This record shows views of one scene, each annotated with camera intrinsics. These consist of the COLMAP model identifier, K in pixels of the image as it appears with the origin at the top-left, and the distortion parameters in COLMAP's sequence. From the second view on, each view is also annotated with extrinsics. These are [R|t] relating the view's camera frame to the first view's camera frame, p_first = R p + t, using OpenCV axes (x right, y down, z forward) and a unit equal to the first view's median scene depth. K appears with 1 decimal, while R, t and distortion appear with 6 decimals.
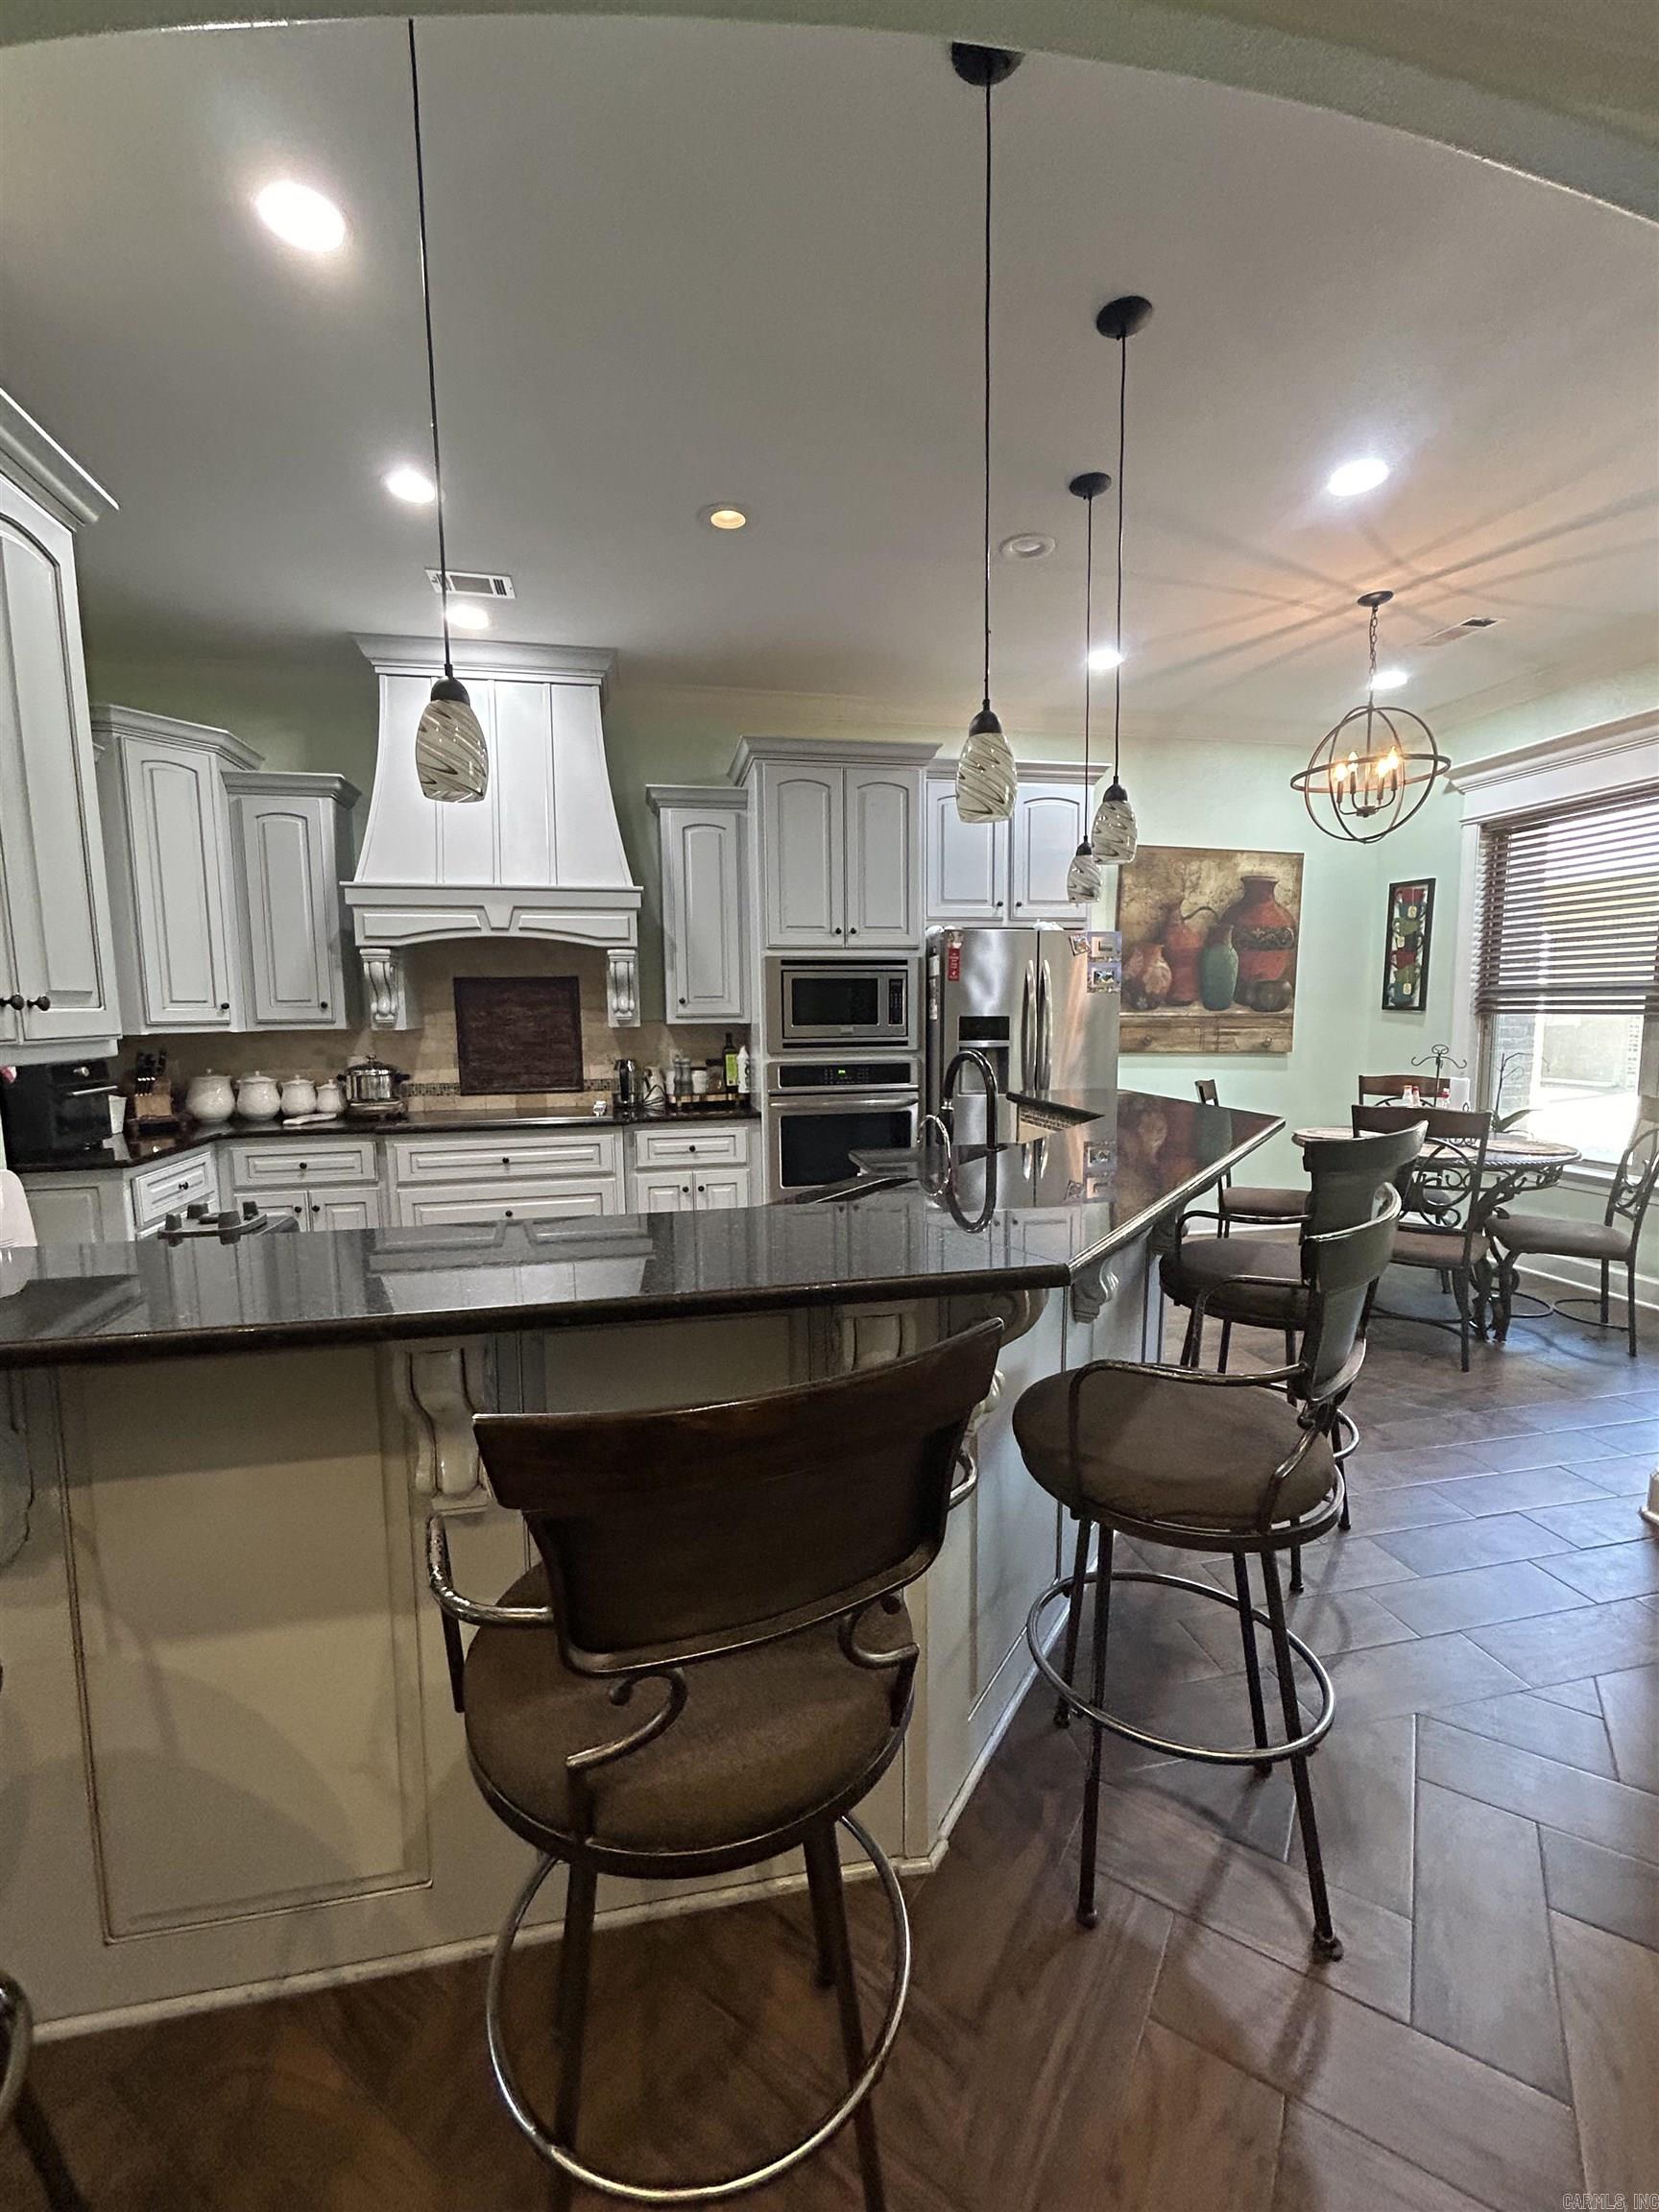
lens RADIAL K [[894.0, 0, 847.0], [0, 894.0, 1102.9], [0, 0, 1]] dist [-0.003688, -0.000178]
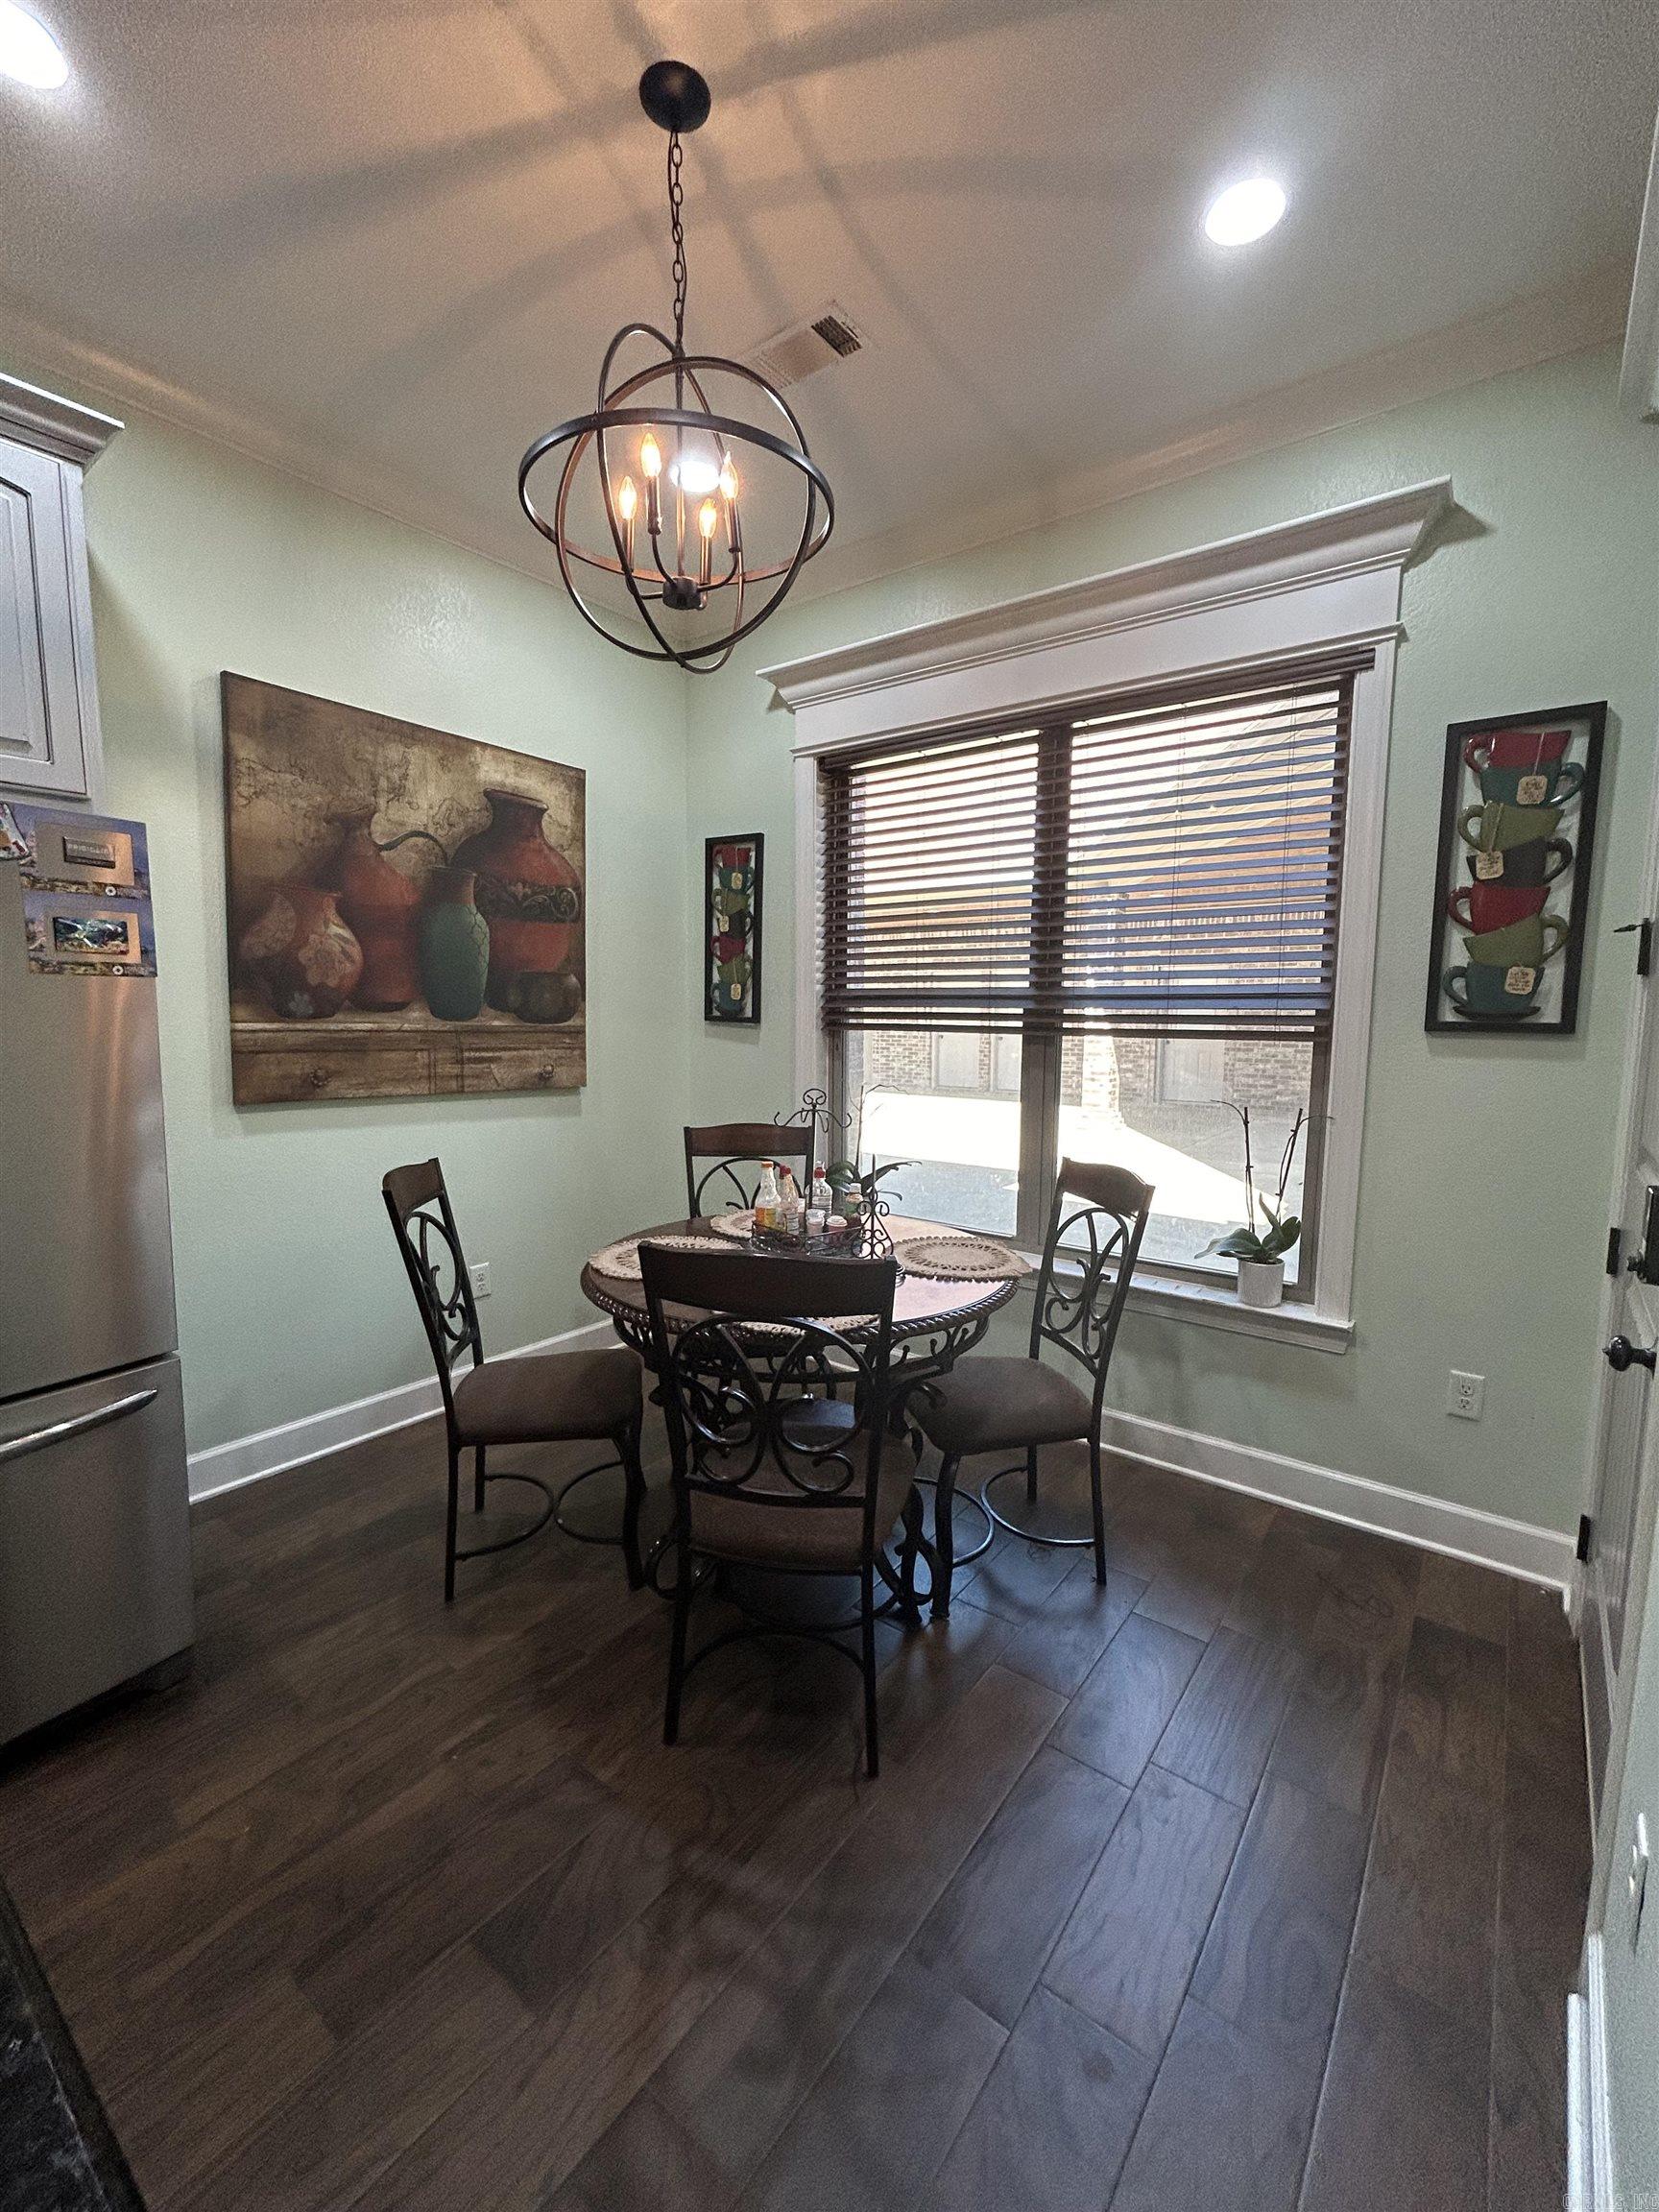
lens RADIAL K [[894.0, 0, 839.6], [0, 894.0, 1100.2], [0, 0, 1]] dist [-0.003688, -0.000178]
pose [[0.758008, -0.049411, 0.650371, 0.231008], [0.052437, 0.998515, 0.014746, -0.049137], [-0.650134, 0.022926, 0.759474, 0.418937]]
